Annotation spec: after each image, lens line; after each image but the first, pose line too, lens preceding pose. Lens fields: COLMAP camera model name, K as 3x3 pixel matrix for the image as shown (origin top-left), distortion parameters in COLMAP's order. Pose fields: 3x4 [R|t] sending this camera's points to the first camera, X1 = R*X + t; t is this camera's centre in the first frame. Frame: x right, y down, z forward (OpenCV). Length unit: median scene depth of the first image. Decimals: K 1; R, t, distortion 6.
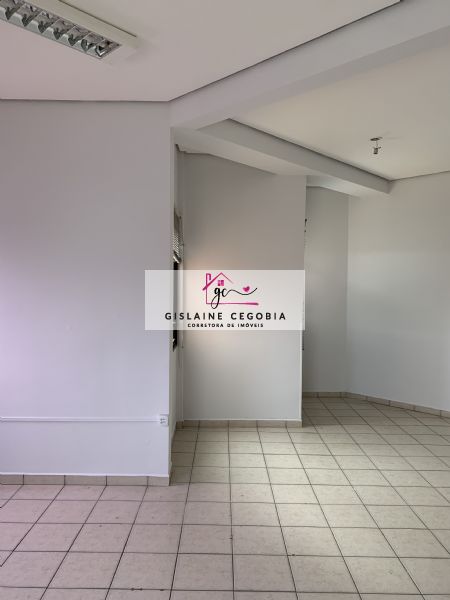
lens RADIAL K [[458.7, 0, 225.0], [0, 458.7, 300.0], [0, 0, 1]] dist [0.010702, -0.000586]
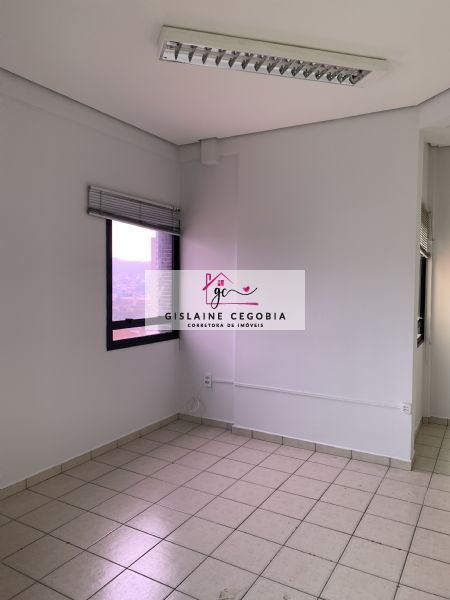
lens RADIAL K [[458.7, 0, 225.0], [0, 458.7, 300.0], [0, 0, 1]] dist [0.010702, -0.000586]
pose [[0.865574, 0.018447, -0.500440, 0.030636], [-0.014577, 0.999826, 0.011642, 0.007662], [0.500568, -0.002782, 0.865693, -0.127706]]
